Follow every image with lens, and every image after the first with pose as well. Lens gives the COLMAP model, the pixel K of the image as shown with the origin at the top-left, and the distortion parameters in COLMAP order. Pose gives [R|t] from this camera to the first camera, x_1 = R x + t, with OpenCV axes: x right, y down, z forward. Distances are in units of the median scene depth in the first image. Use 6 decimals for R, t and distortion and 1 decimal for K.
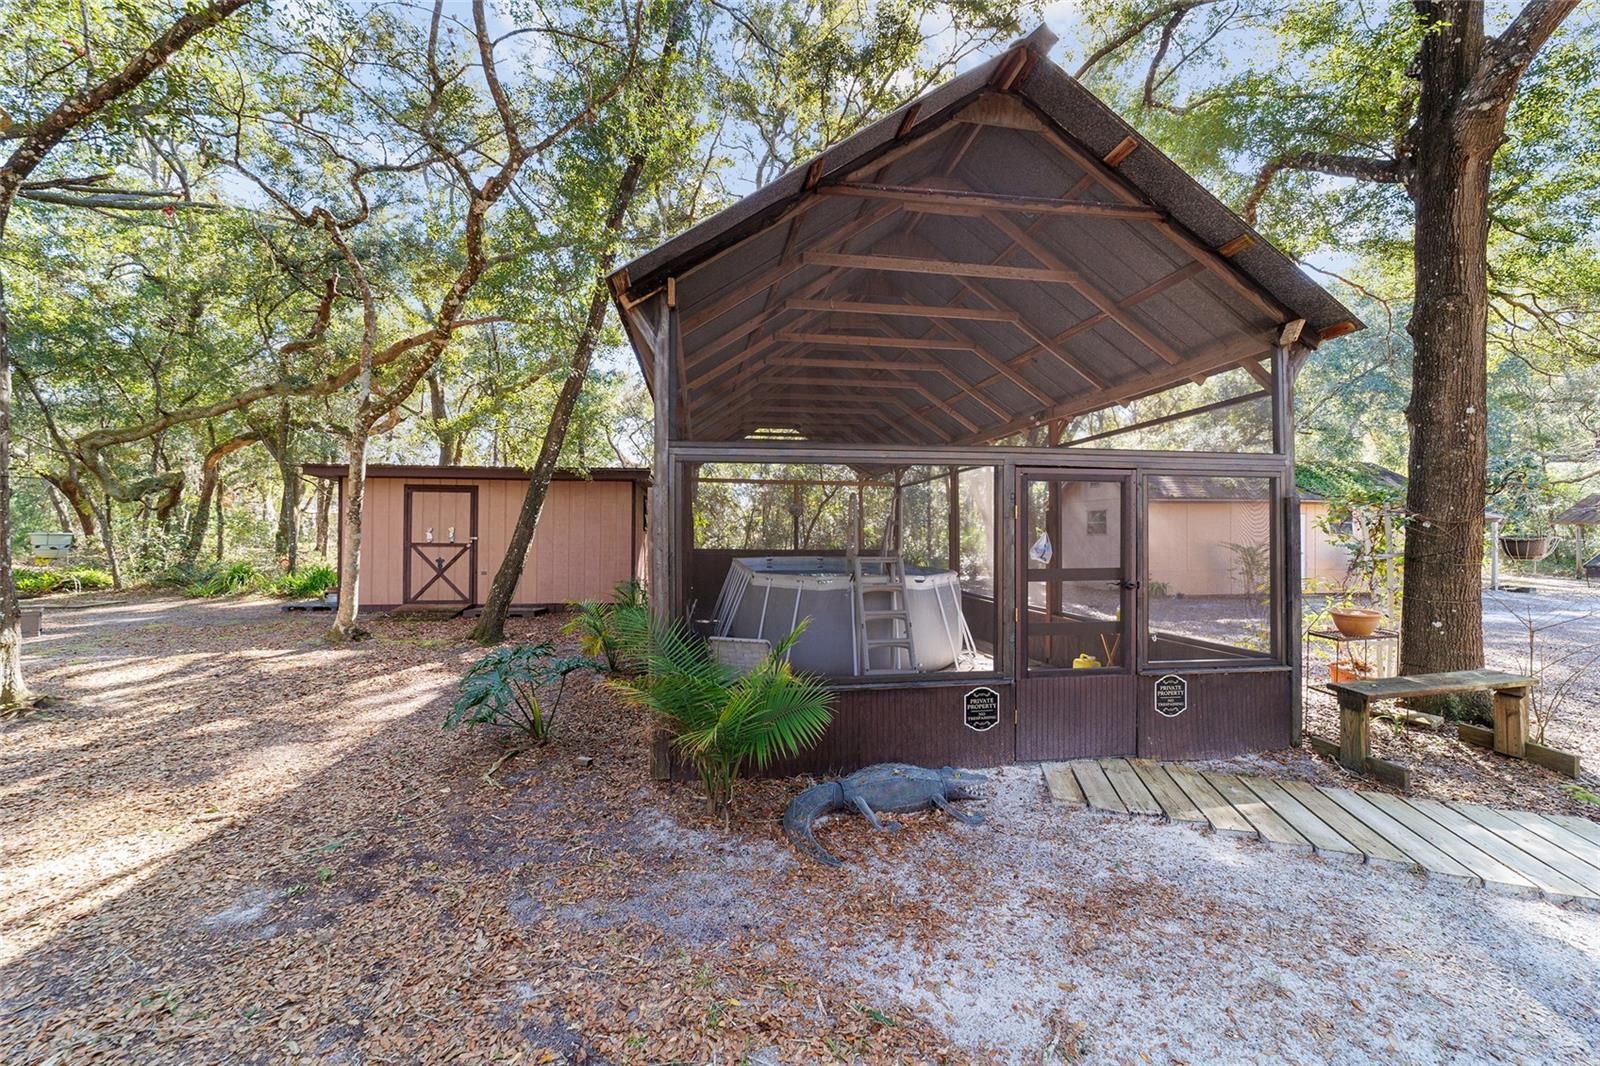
lens RADIAL K [[616.9, 0, 800.0], [0, 616.9, 533.0], [0, 0, 1]] dist [-0.020065, 0.010824]
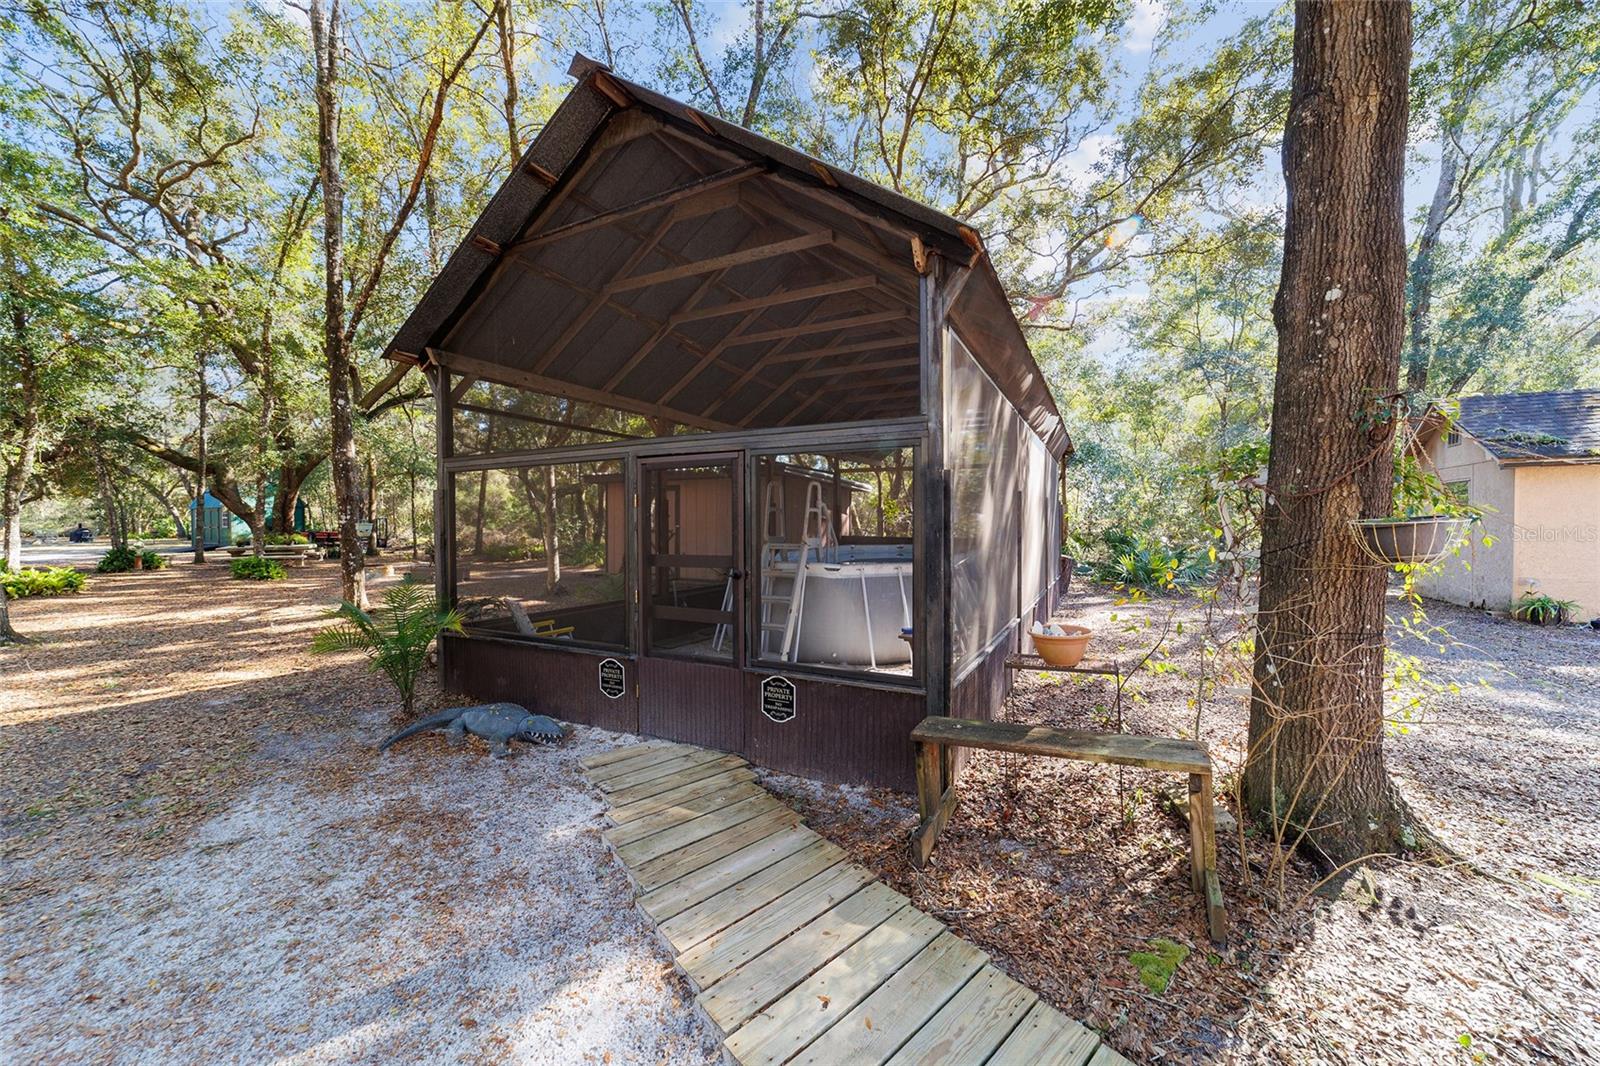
lens RADIAL K [[616.9, 0, 800.0], [0, 616.9, 533.0], [0, 0, 1]] dist [-0.020065, 0.010824]
pose [[0.806882, 0.005619, -0.590686, 1.167517], [0.003414, 0.999894, 0.014174, 0.008850], [0.590703, -0.013453, 0.806777, 0.292373]]
